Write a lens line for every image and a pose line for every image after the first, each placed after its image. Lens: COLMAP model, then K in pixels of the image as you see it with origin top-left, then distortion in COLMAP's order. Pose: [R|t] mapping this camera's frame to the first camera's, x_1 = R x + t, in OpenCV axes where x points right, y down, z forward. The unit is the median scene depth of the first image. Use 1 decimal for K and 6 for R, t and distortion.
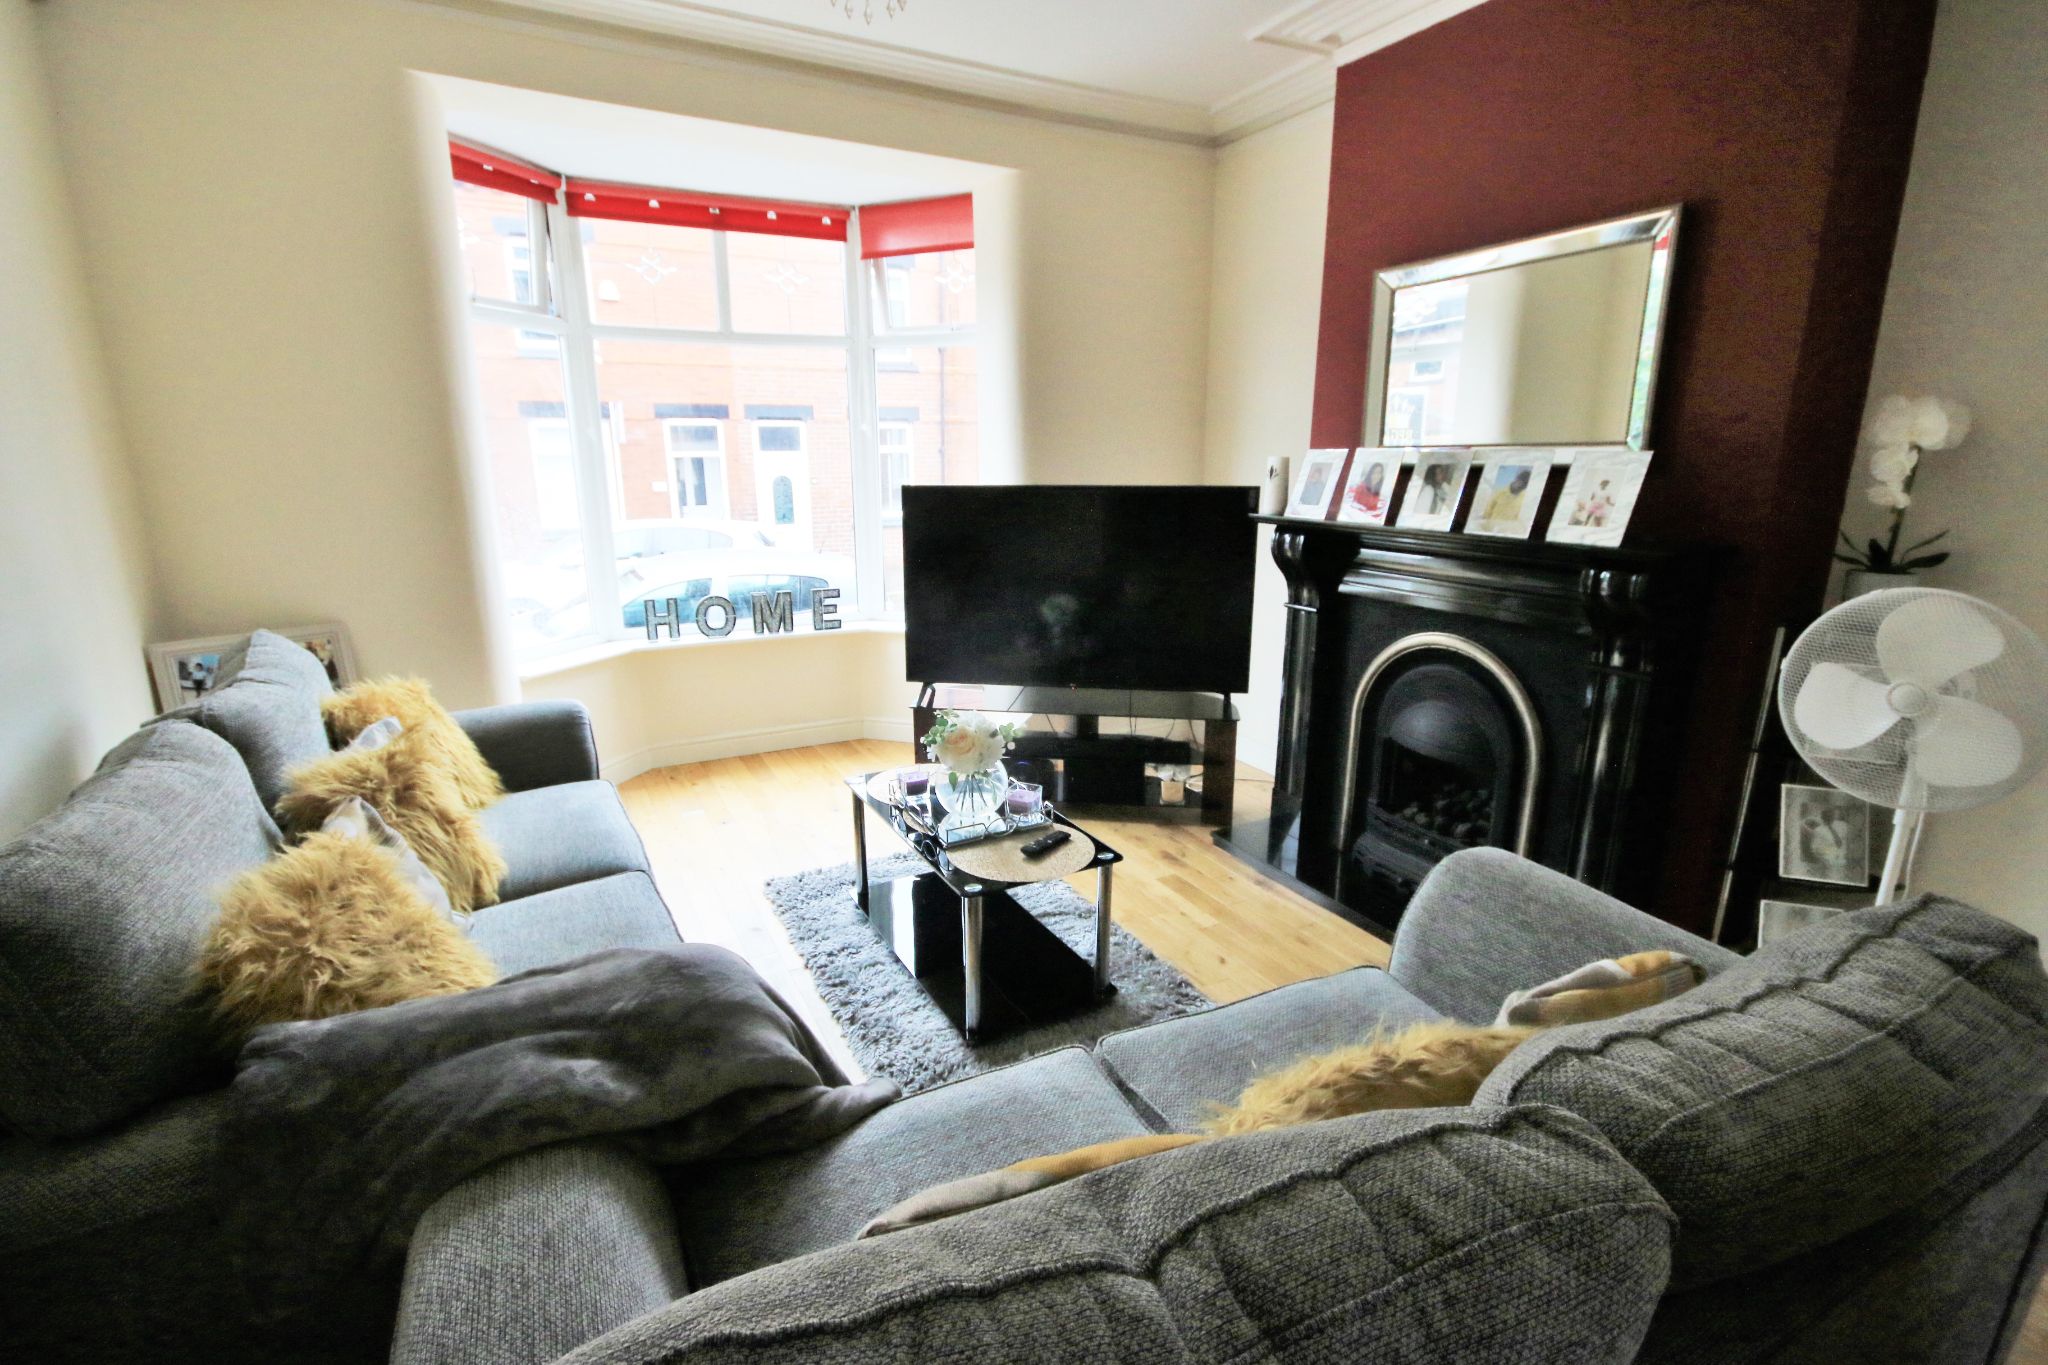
lens RADIAL K [[937.4, 0, 1019.6], [0, 937.4, 688.4], [0, 0, 1]] dist [0.000810, -0.000072]
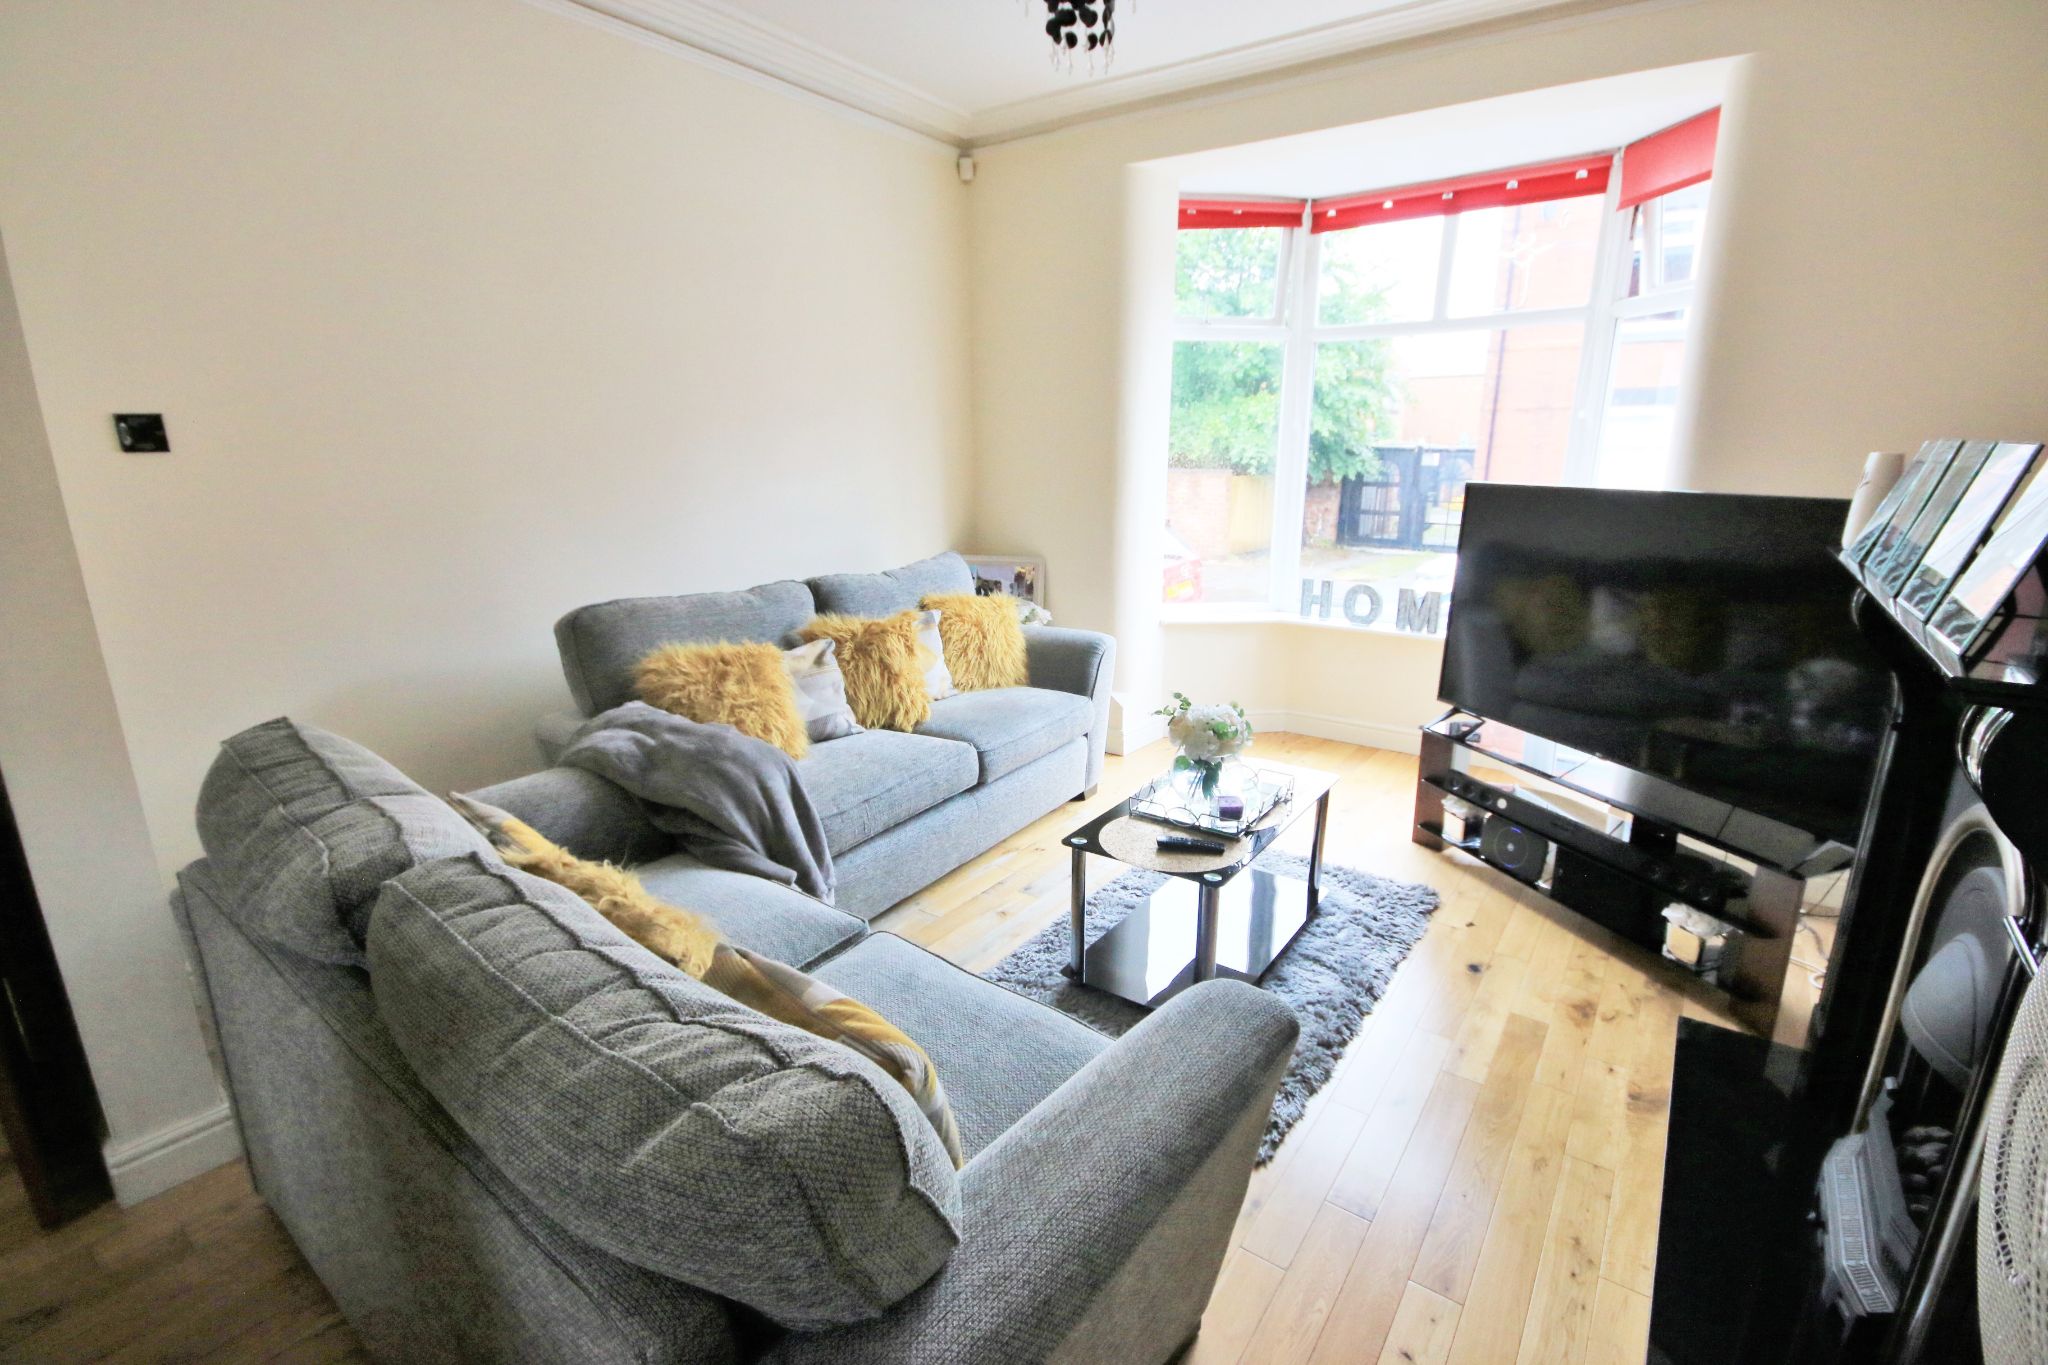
lens RADIAL K [[948.0, 0, 1019.1], [0, 948.0, 685.7], [0, 0, 1]] dist [-0.018652, 0.035755]
pose [[0.445073, 0.225519, -0.866632, 0.484200], [-0.220947, 0.965505, 0.137778, -0.057690], [0.867809, 0.130158, 0.479548, 0.220312]]
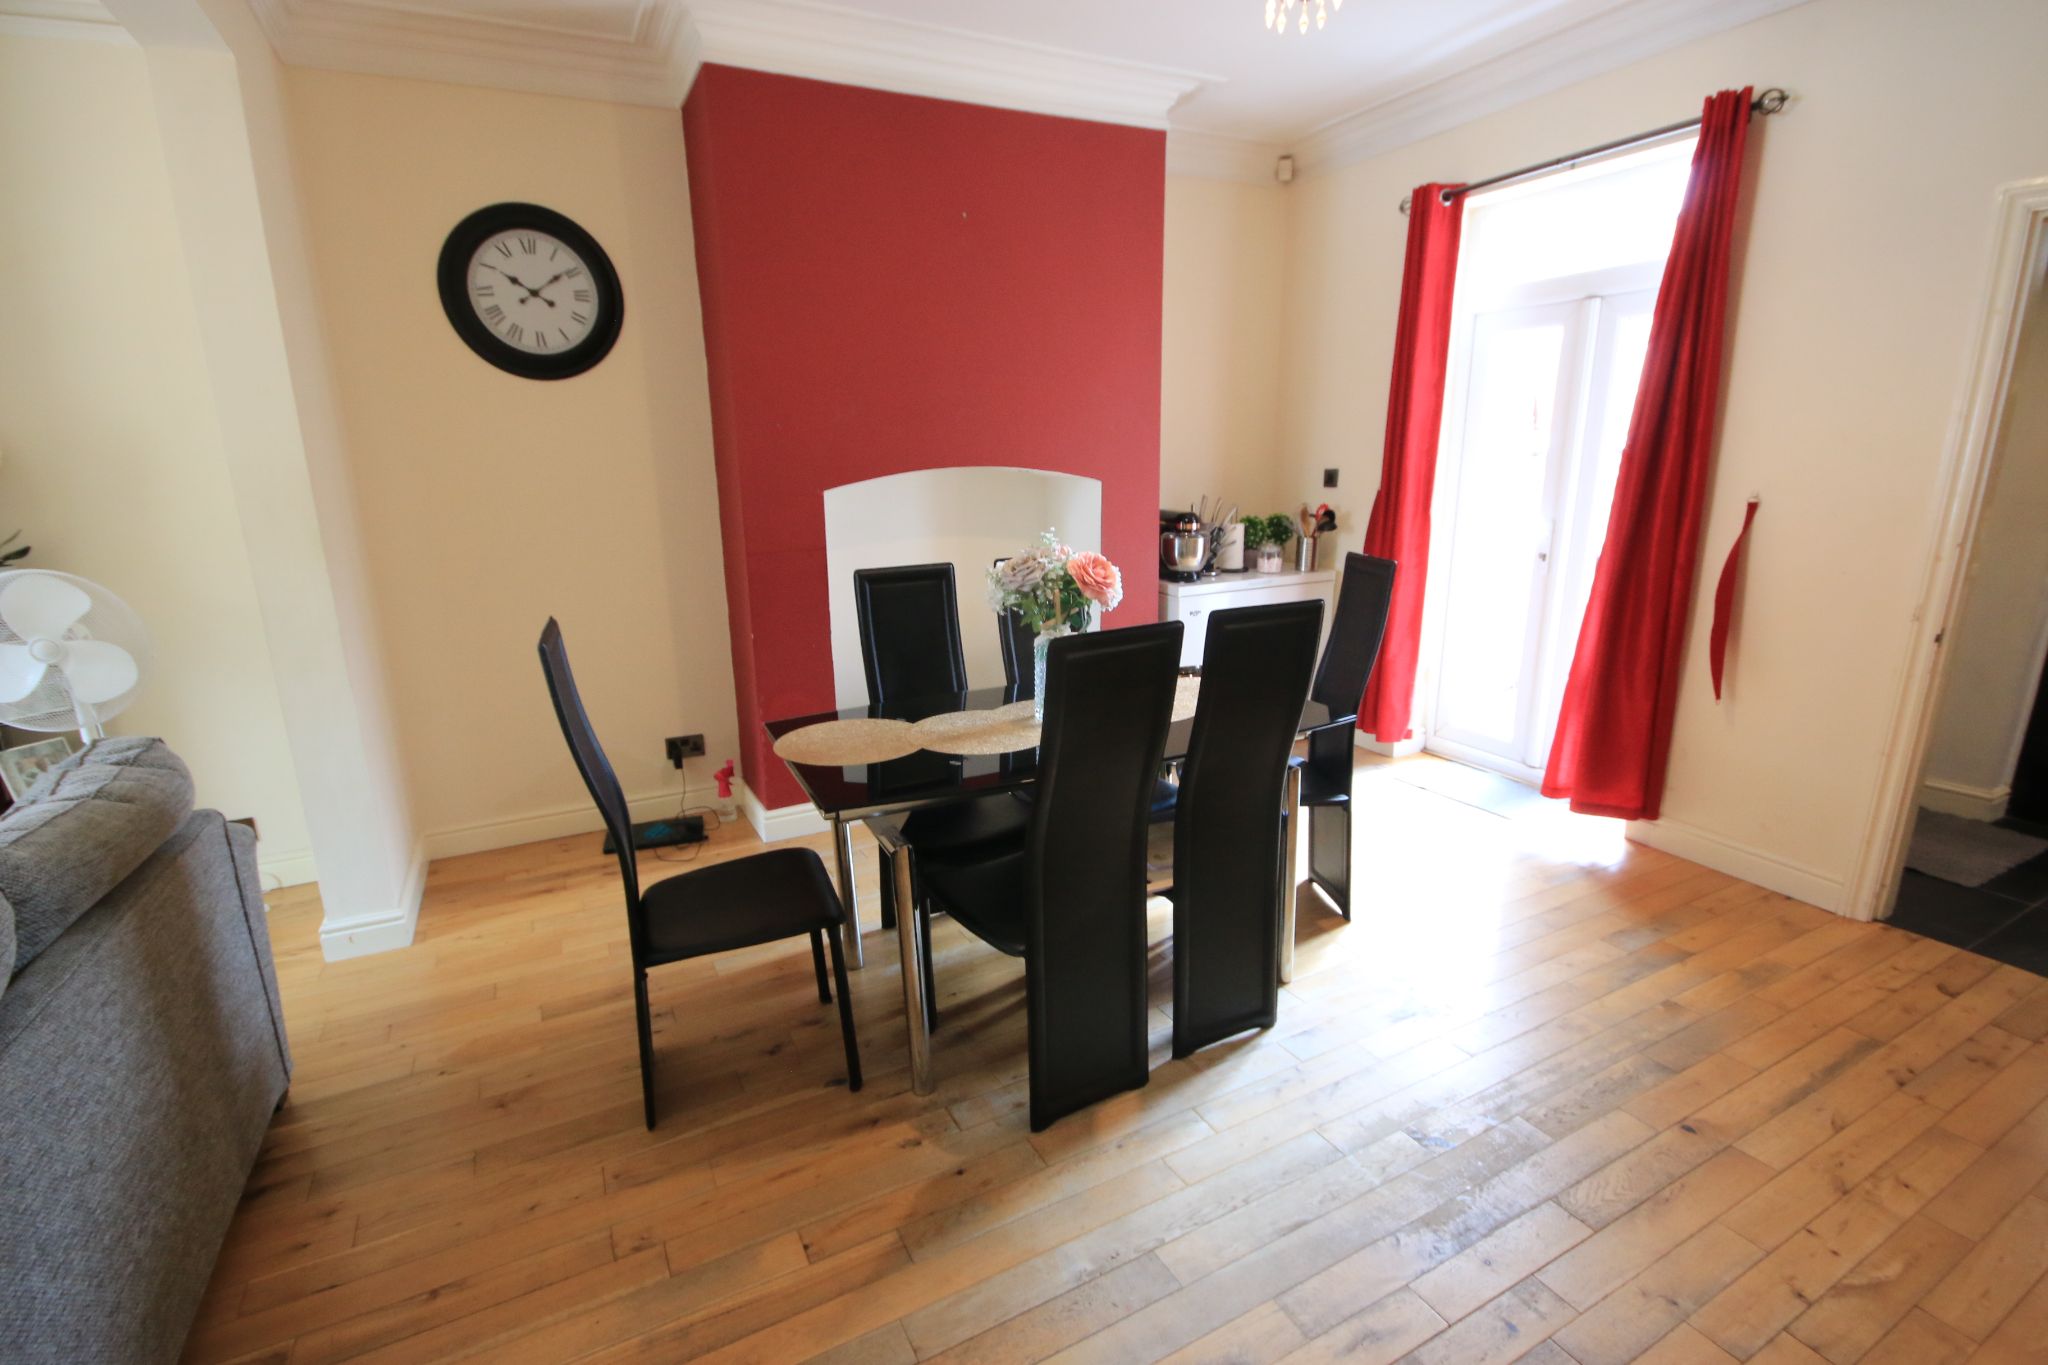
lens RADIAL K [[931.6, 0, 1013.1], [0, 931.6, 683.8], [0, 0, 1]] dist [-0.000502, -0.000145]
pose [[0.008114, -0.245936, 0.969252, -0.178312], [0.259268, 0.936655, 0.235494, 0.049487], [-0.965771, 0.249385, 0.071364, -0.215309]]
